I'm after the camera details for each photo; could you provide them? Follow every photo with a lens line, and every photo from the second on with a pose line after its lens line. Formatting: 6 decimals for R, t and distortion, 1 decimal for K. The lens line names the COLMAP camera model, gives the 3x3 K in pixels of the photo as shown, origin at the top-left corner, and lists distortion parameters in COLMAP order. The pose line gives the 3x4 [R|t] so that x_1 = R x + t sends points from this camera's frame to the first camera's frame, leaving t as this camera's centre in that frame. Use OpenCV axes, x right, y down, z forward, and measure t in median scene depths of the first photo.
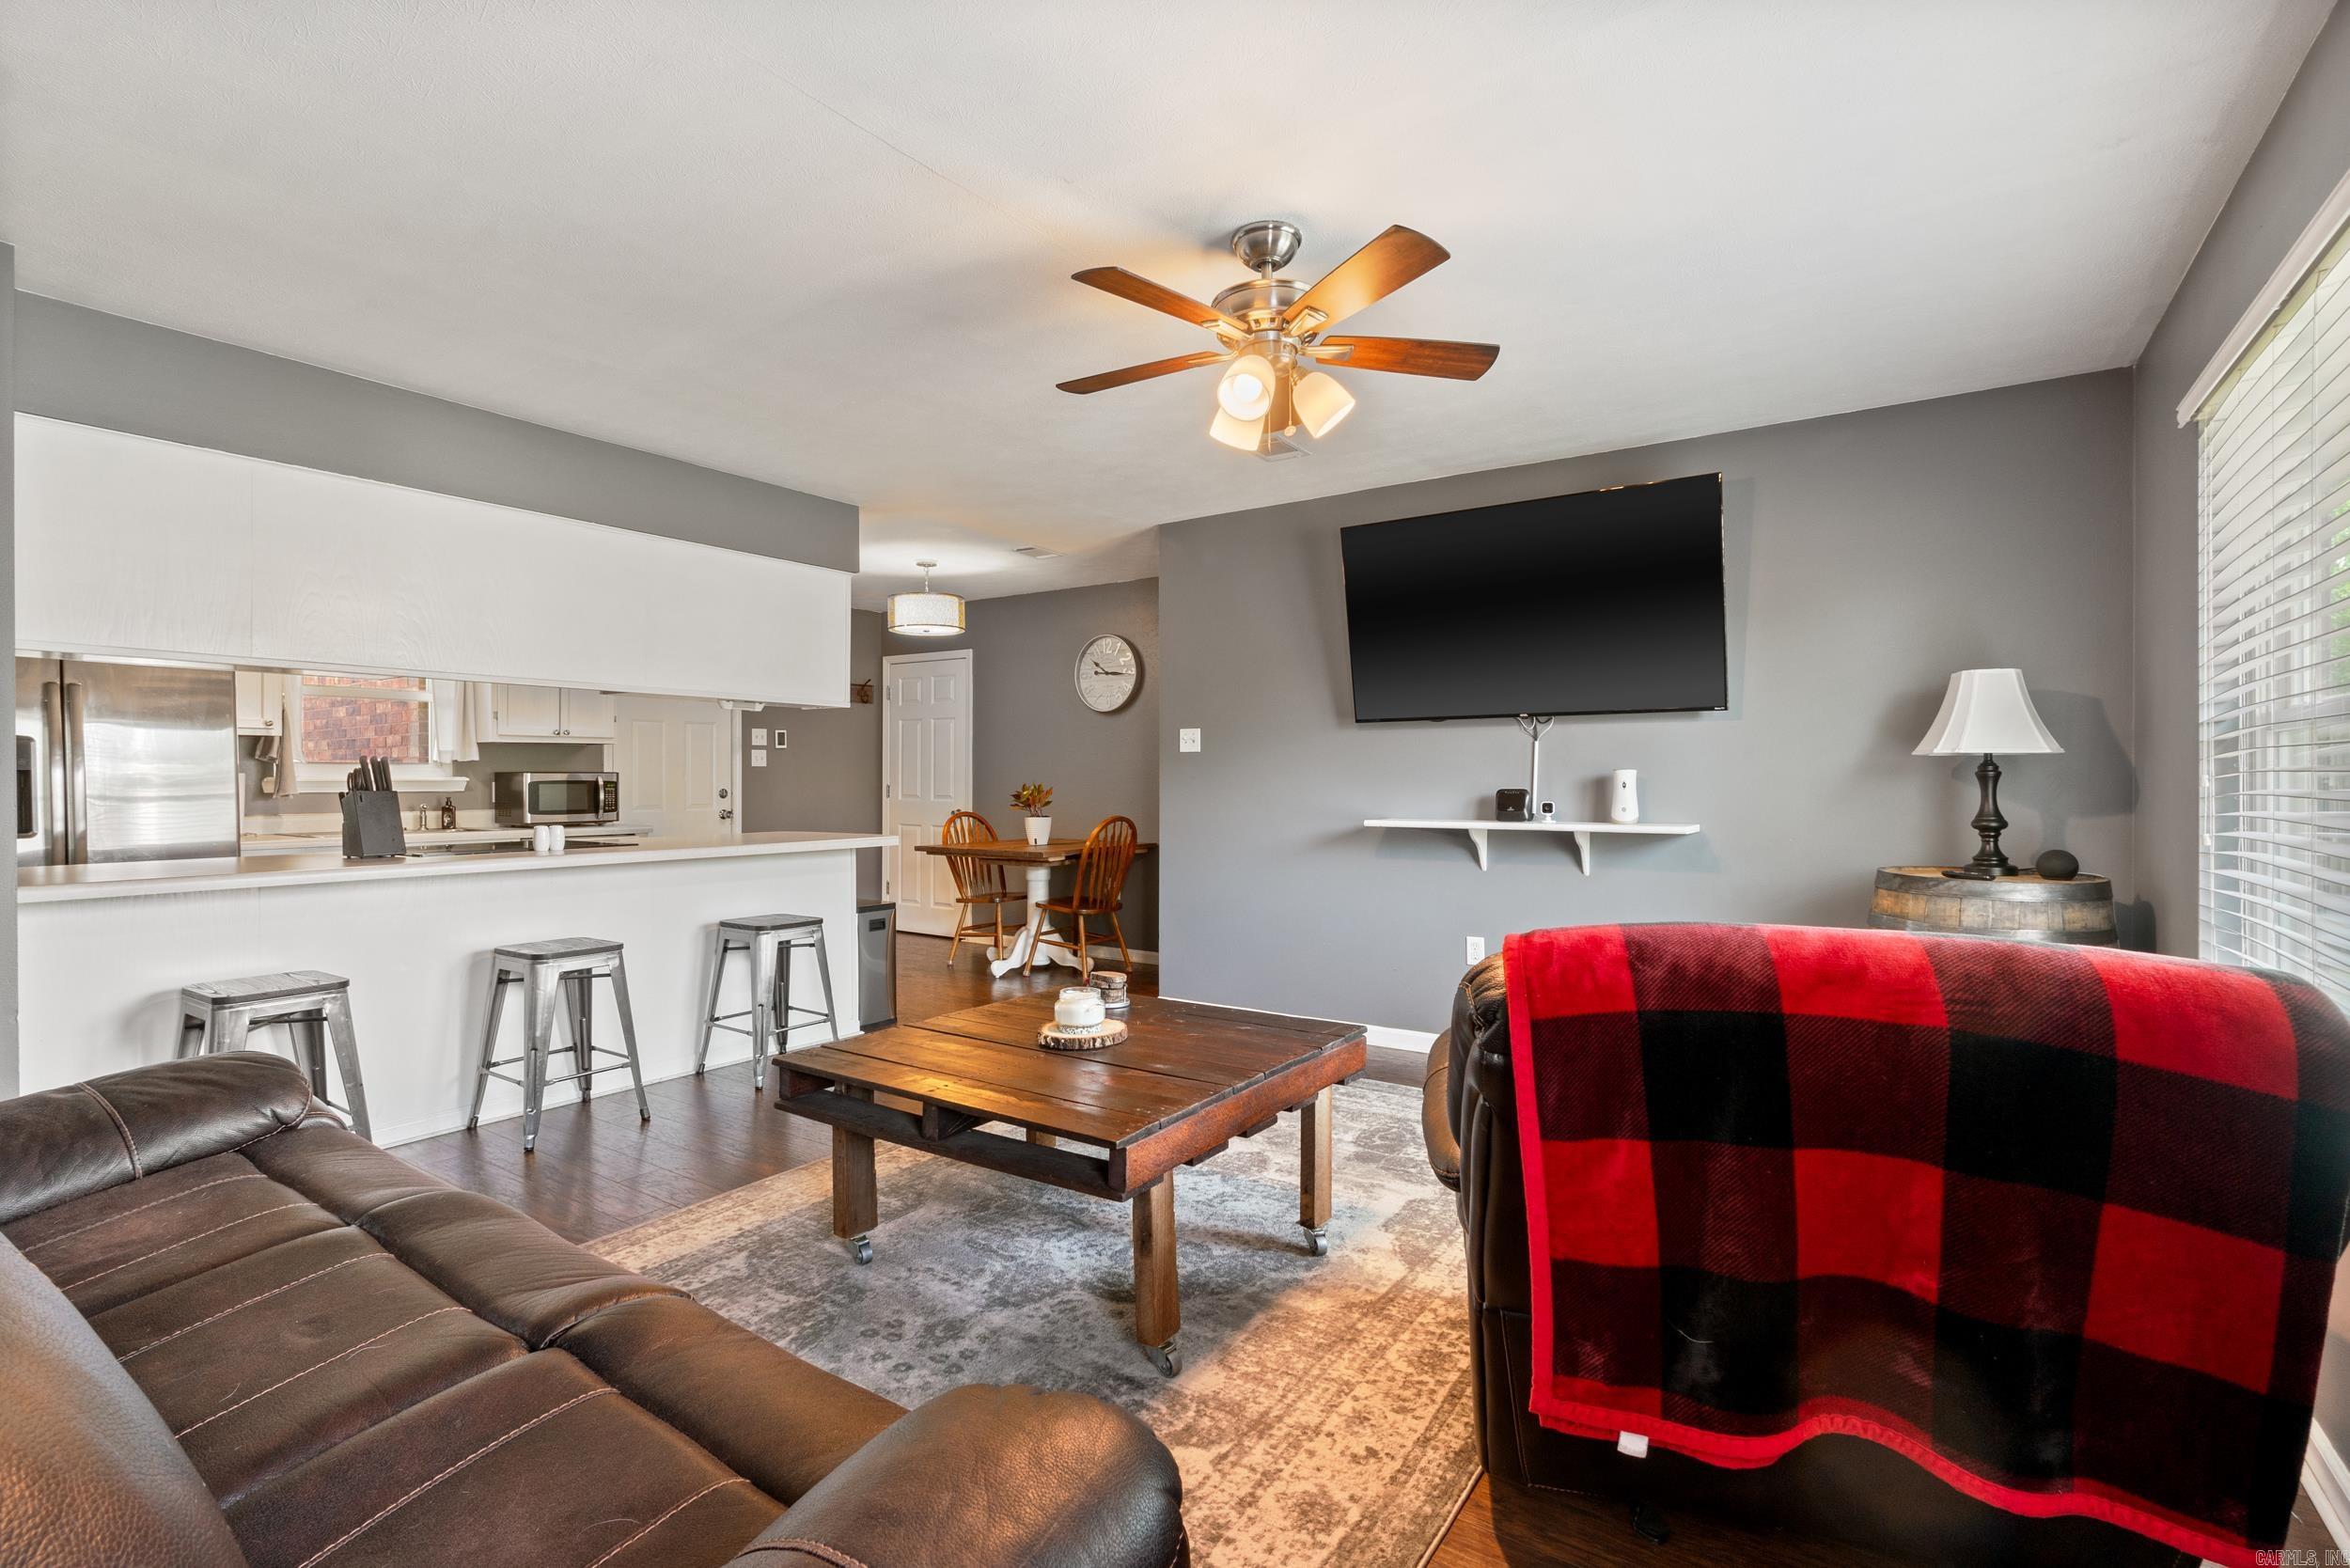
lens RADIAL K [[1087.8, 0, 1155.6], [0, 1087.8, 778.6], [0, 0, 1]] dist [-0.000524, 0.000251]
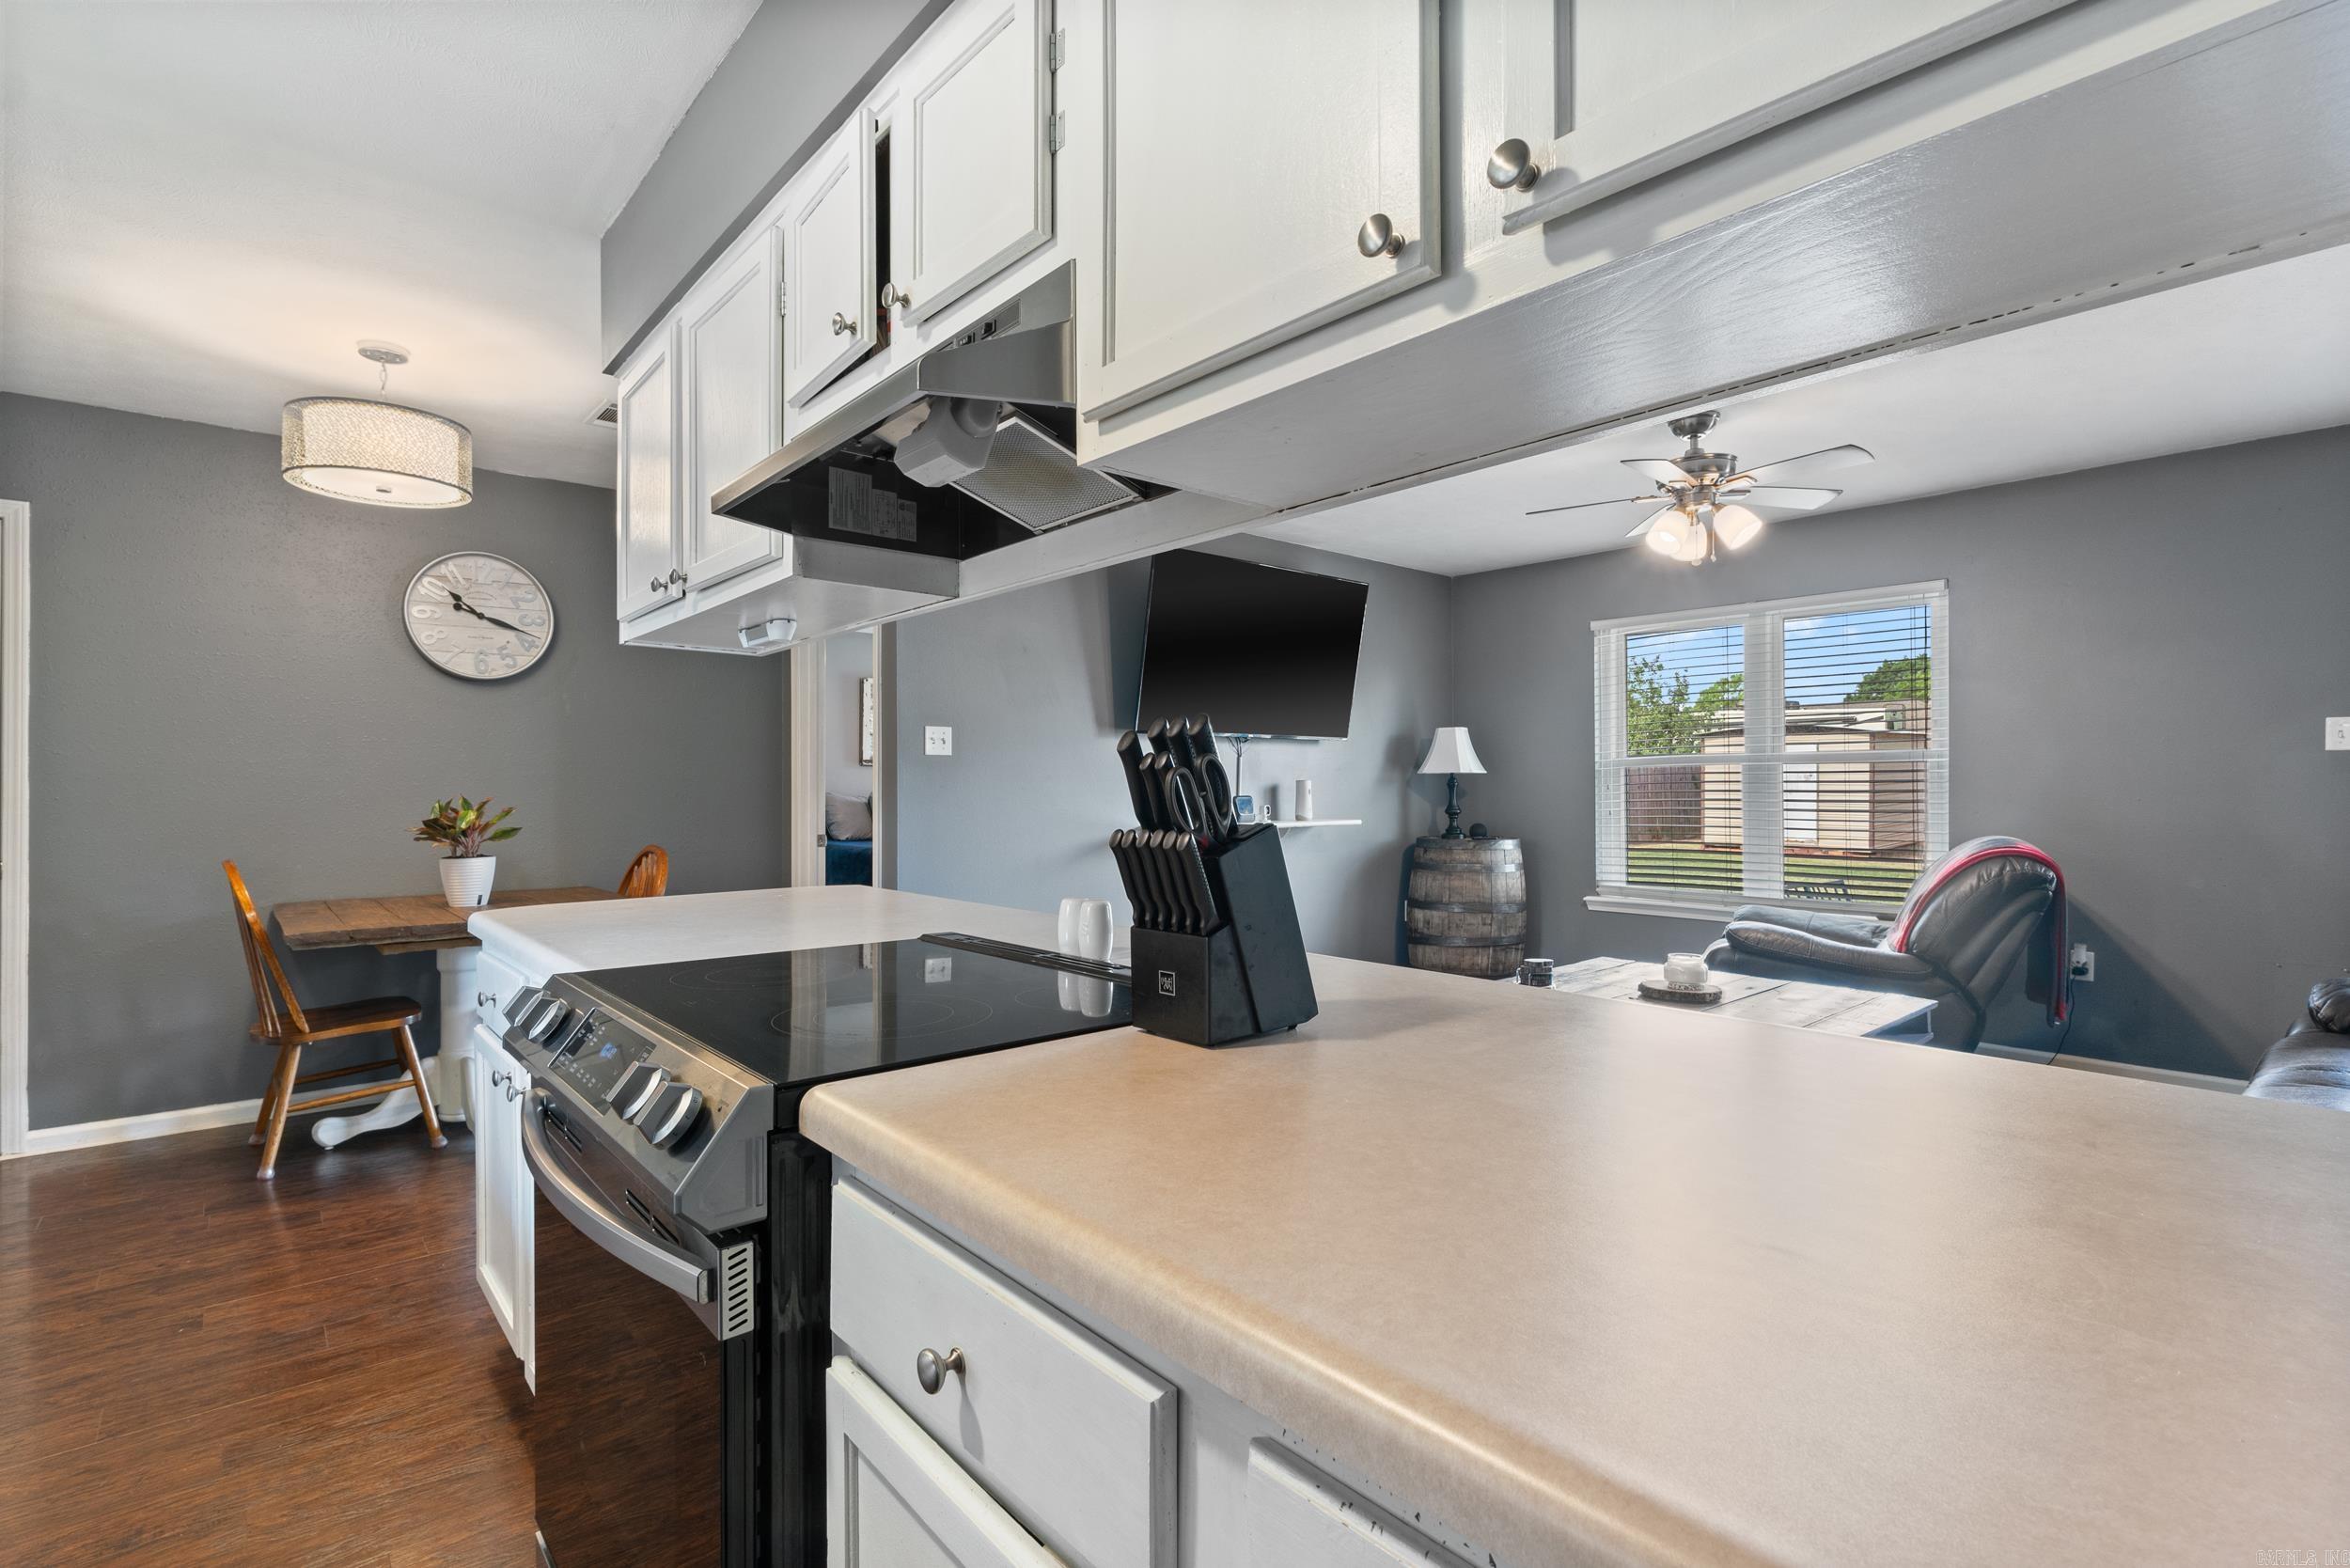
lens RADIAL K [[1083.3, 0, 1170.2], [0, 1083.3, 775.1], [0, 0, 1]] dist [-0.005826, 0.000512]
pose [[0.238203, 0.010816, 0.971155, -0.598937], [0.002522, 0.999928, -0.011755, 0.000228], [-0.971212, 0.005249, 0.238158, 0.541835]]
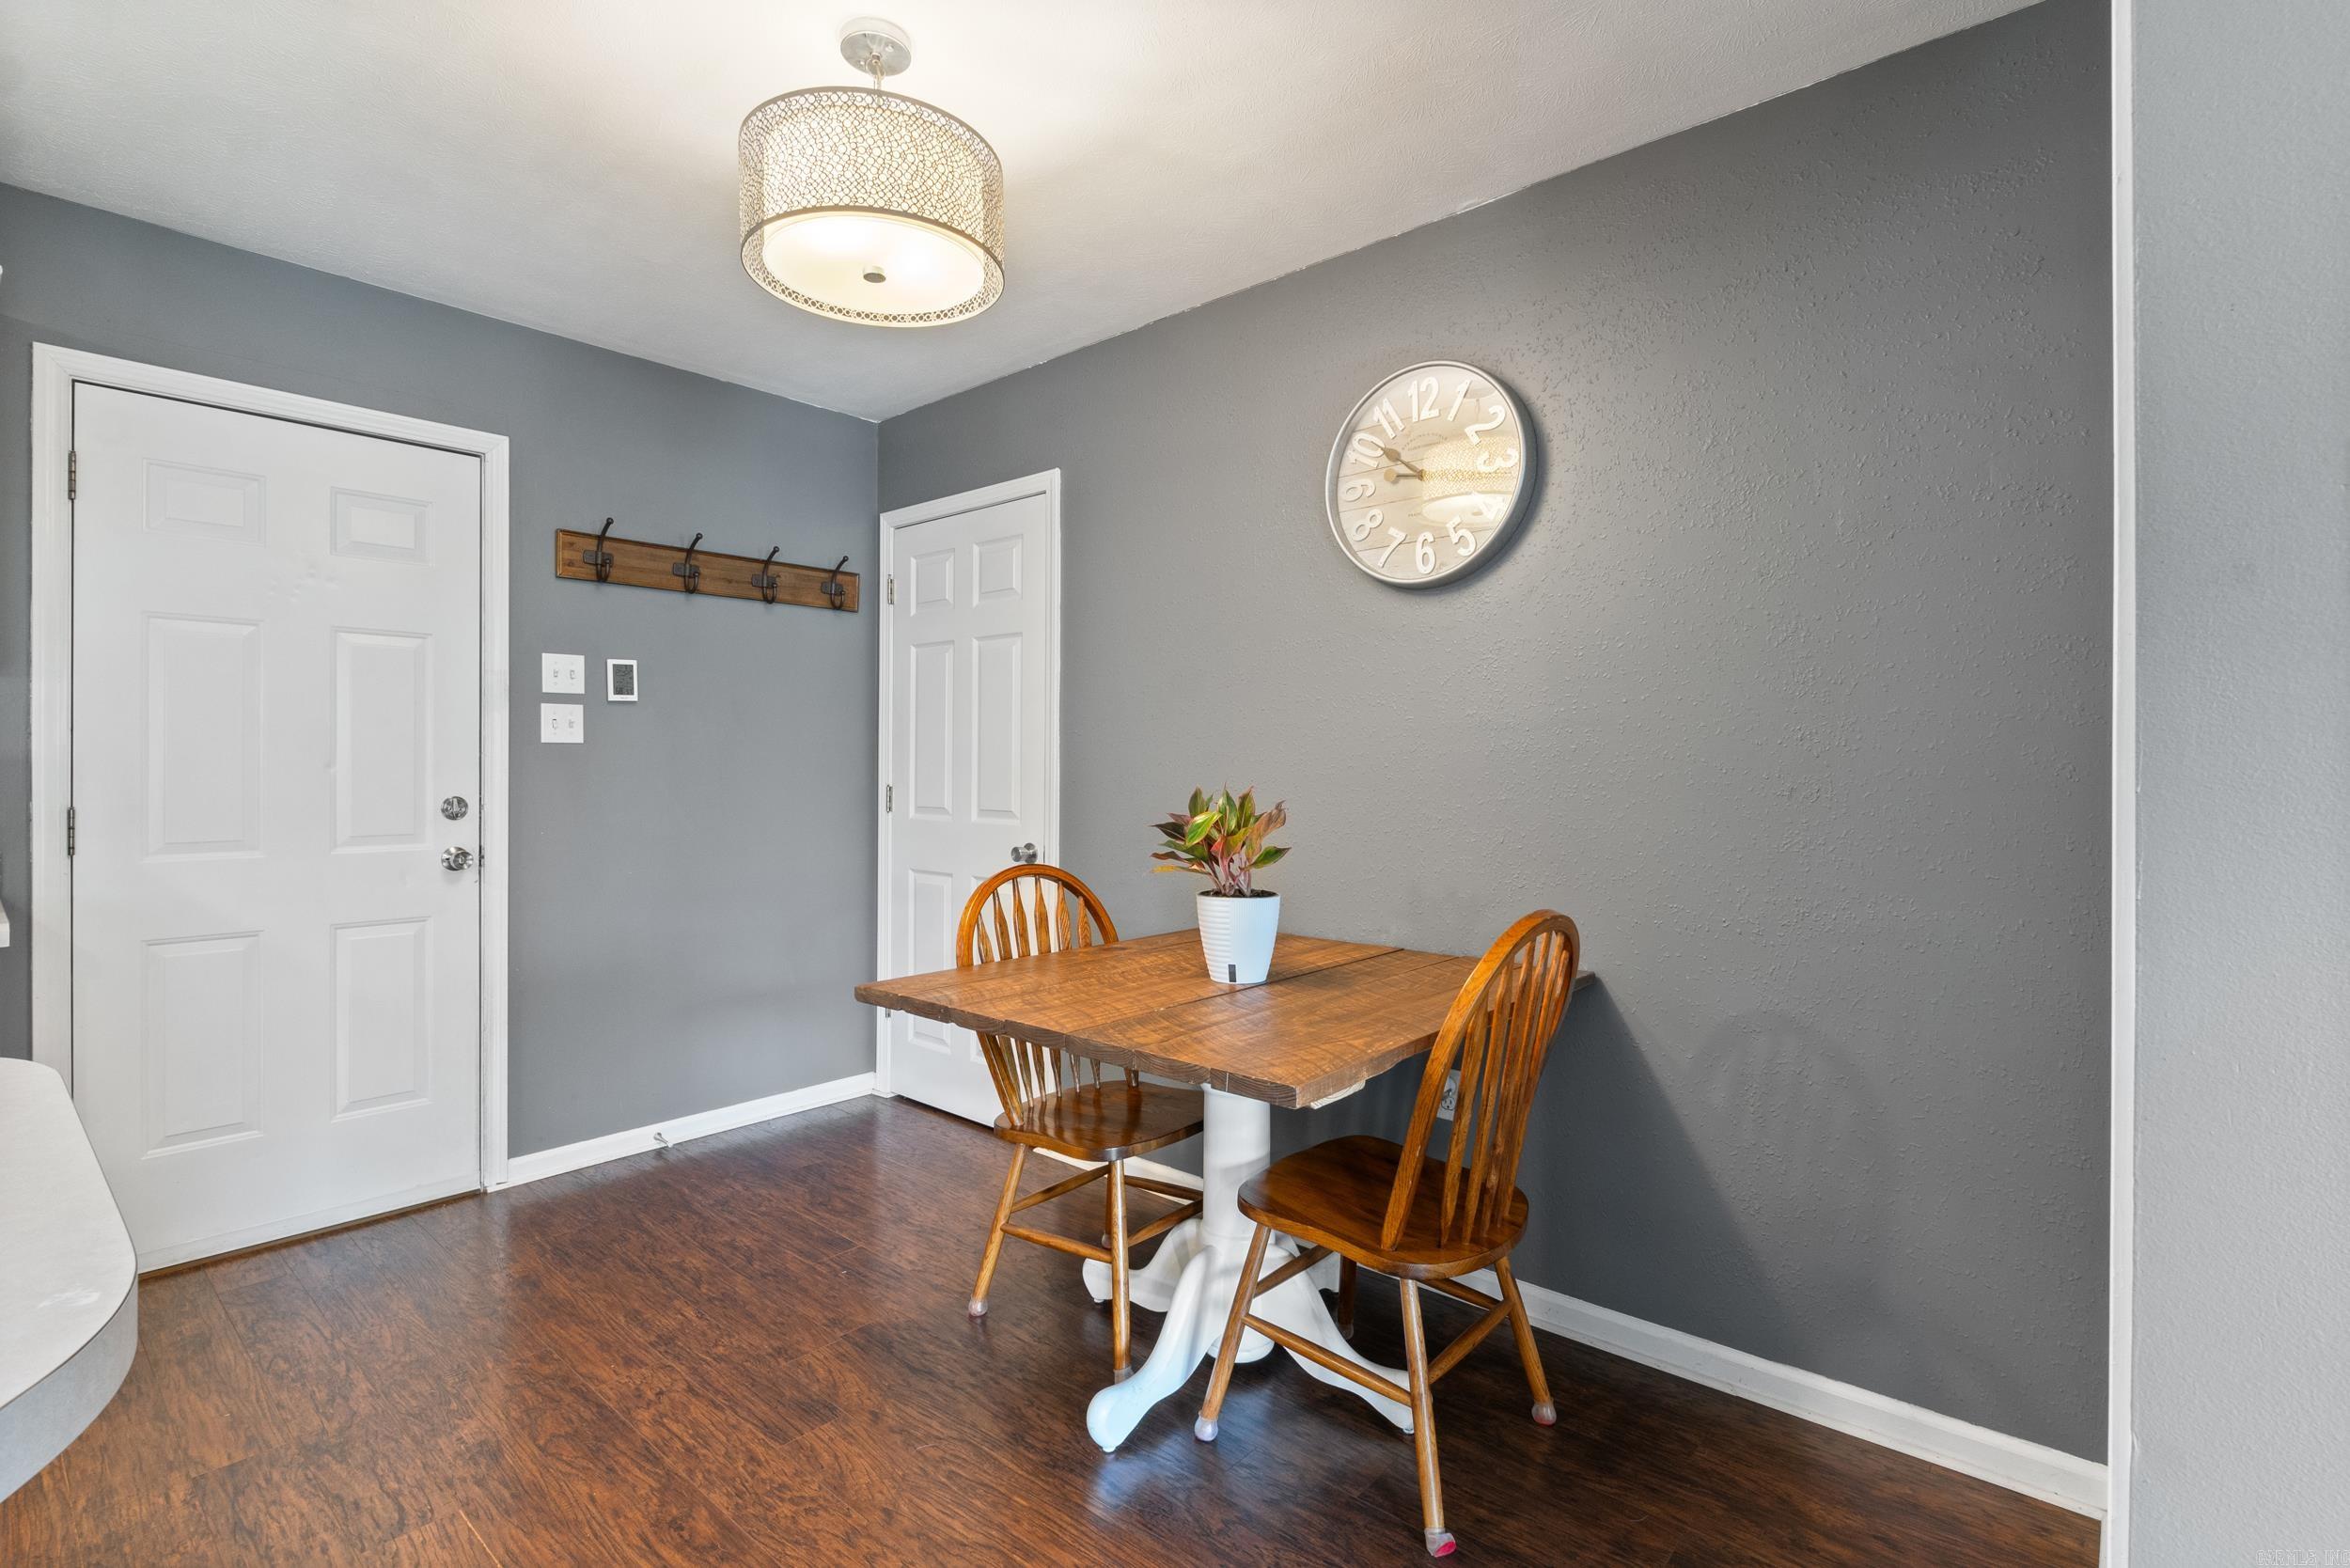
lens RADIAL K [[1083.3, 0, 1170.2], [0, 1083.3, 775.1], [0, 0, 1]] dist [-0.005826, 0.000512]
pose [[0.994448, 0.003274, -0.105183, -0.100009], [-0.002846, 0.999987, 0.004221, -0.001345], [0.105195, -0.003899, 0.994444, 0.719540]]
